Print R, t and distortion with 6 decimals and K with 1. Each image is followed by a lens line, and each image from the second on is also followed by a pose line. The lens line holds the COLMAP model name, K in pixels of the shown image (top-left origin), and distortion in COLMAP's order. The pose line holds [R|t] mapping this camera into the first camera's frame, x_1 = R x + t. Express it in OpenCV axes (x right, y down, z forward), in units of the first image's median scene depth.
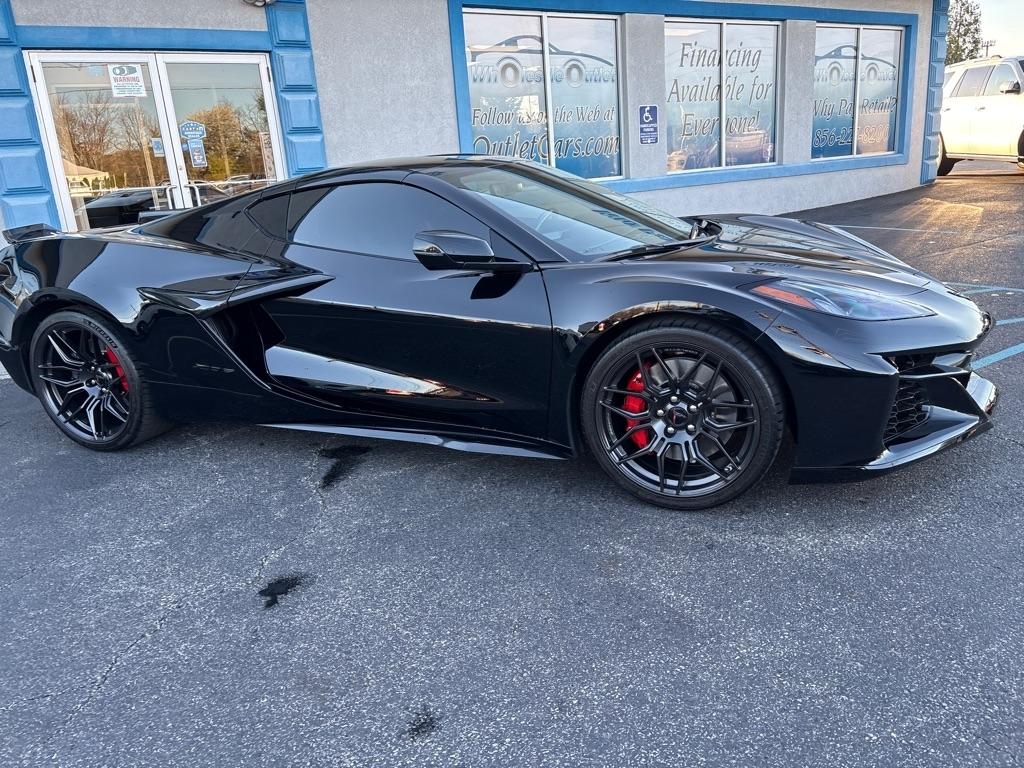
lens RADIAL K [[797.2, 0, 512.0], [0, 797.2, 384.0], [0, 0, 1]] dist [0.030281, -0.006397]
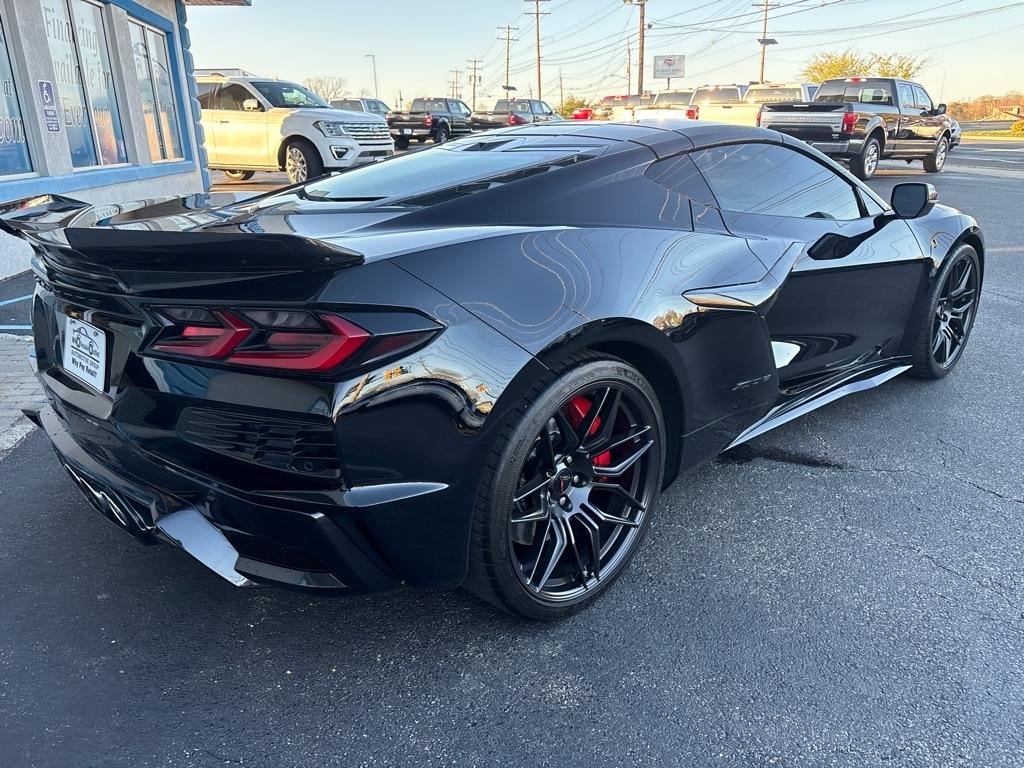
lens RADIAL K [[789.9, 0, 521.9], [0, 789.9, 383.7], [0, 0, 1]] dist [0.050700, -0.040568]
pose [[0.376381, -0.223361, 0.899137, -0.519802], [0.245662, 0.959824, 0.135602, -0.079470], [-0.893301, 0.169846, 0.416131, 0.410343]]
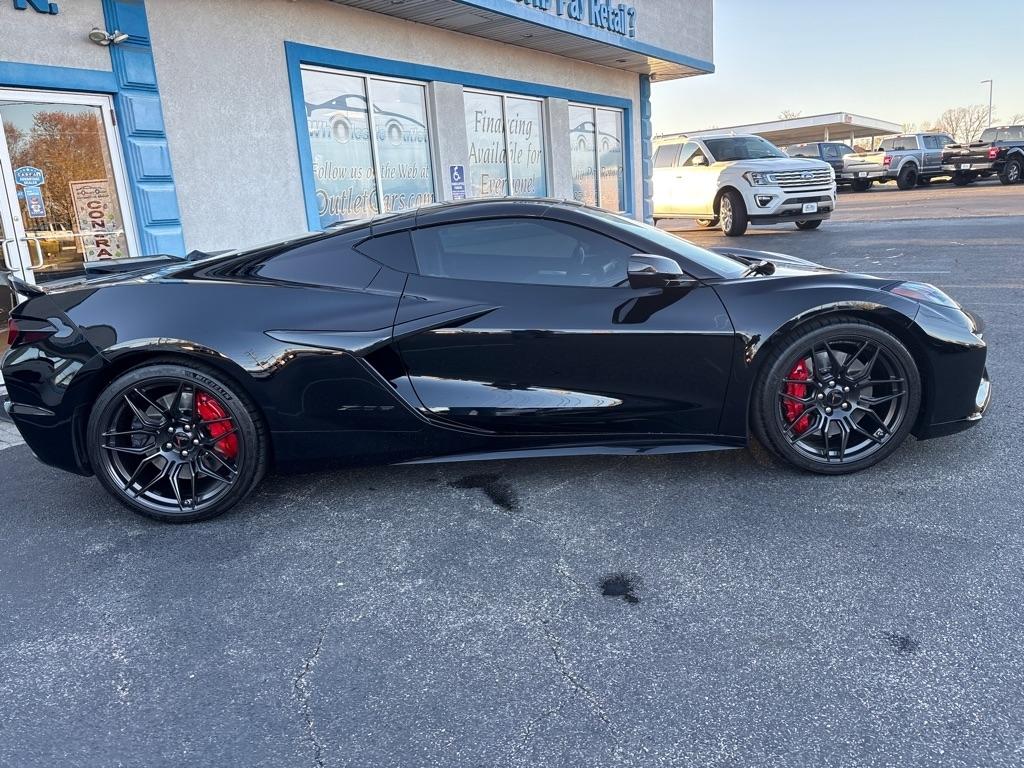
lens RADIAL K [[791.6, 0, 508.8], [0, 791.6, 381.6], [0, 0, 1]] dist [0.058016, -0.056861]
pose [[0.912689, -0.083621, 0.400009, -0.276187], [0.115001, 0.991839, -0.055051, 0.009781], [-0.392141, 0.096245, 0.914857, 0.026608]]
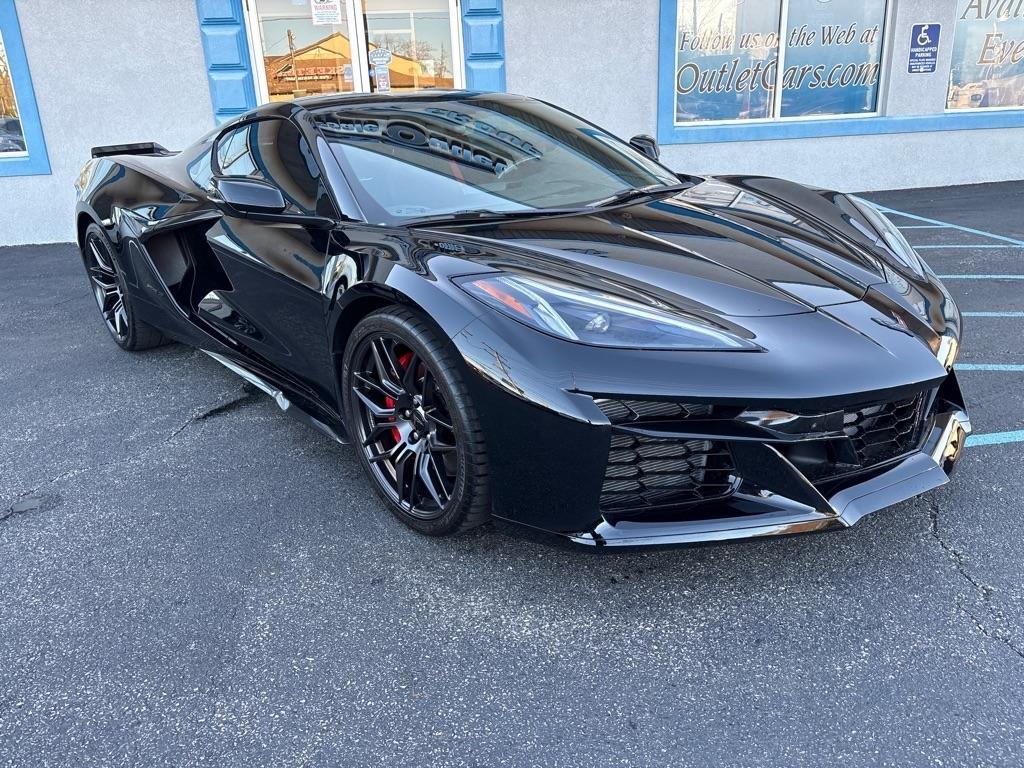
lens RADIAL K [[789.7, 0, 497.5], [0, 789.7, 380.0], [0, 0, 1]] dist [0.049133, -0.044300]
pose [[0.892051, 0.175328, -0.416540, 0.231398], [-0.139473, 0.983493, 0.115275, -0.040857], [0.429875, -0.044735, 0.901779, 0.107946]]
